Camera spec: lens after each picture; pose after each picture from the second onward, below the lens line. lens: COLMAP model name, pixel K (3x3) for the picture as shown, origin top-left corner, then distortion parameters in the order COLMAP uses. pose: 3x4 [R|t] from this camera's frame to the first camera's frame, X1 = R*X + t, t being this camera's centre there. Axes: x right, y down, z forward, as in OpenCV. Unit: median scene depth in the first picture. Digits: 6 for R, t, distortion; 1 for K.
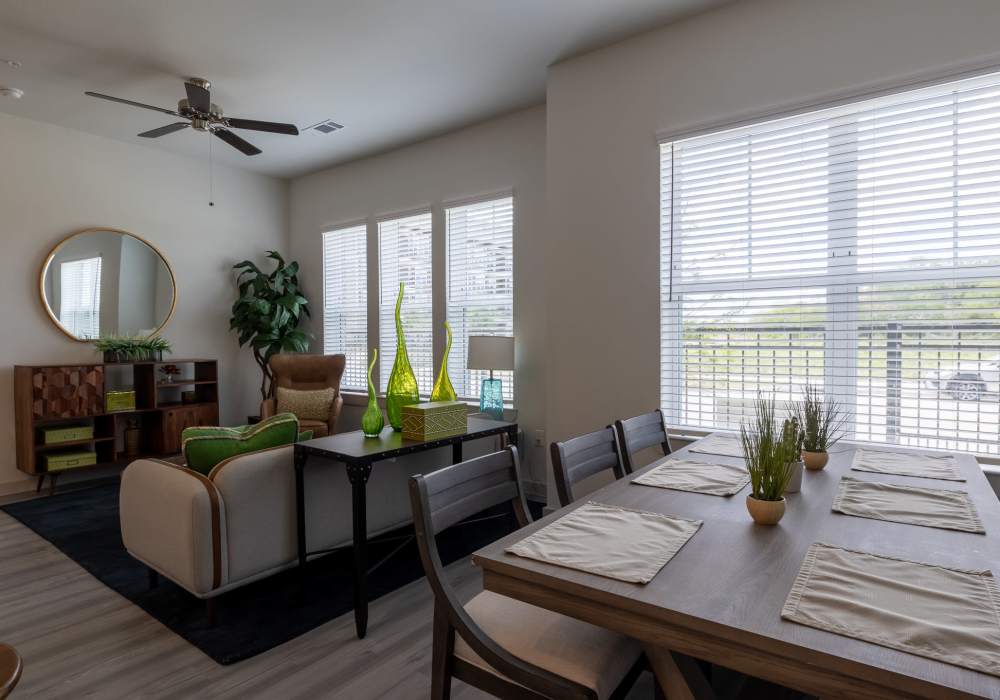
lens RADIAL K [[564.0, 0, 503.2], [0, 564.0, 351.8], [0, 0, 1]] dist [0.009176, 0.002416]
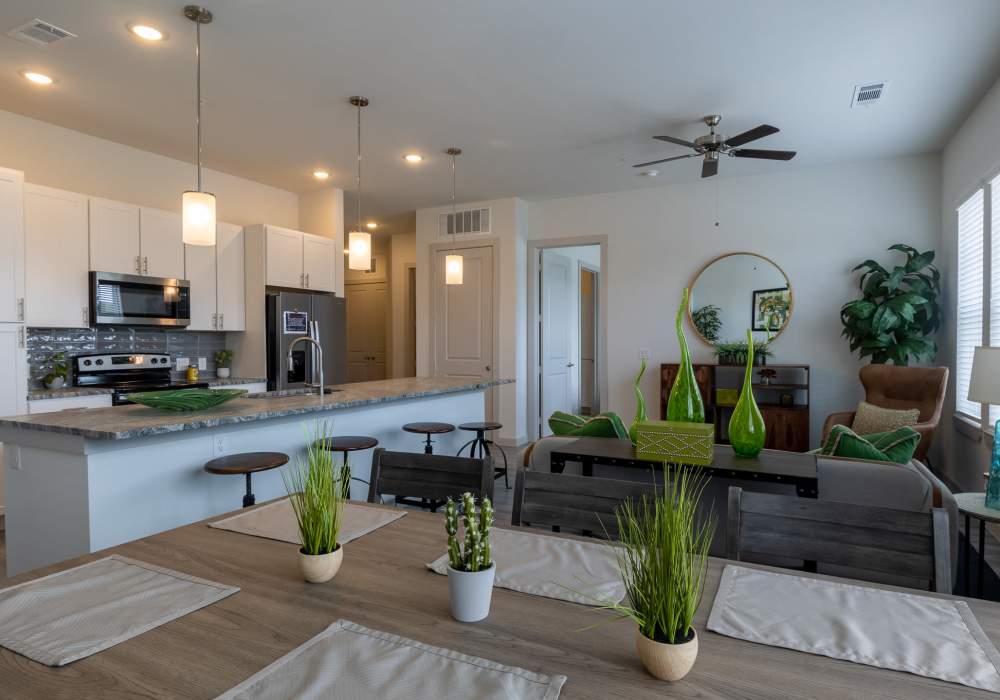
lens RADIAL K [[564.0, 0, 505.0], [0, 564.0, 348.2], [0, 0, 1]] dist [0.009176, 0.002416]
pose [[0.184127, 0.016433, -0.982765, 0.379477], [-0.029382, 0.999505, 0.011208, -0.014363], [0.982463, 0.026812, 0.184519, 0.301502]]
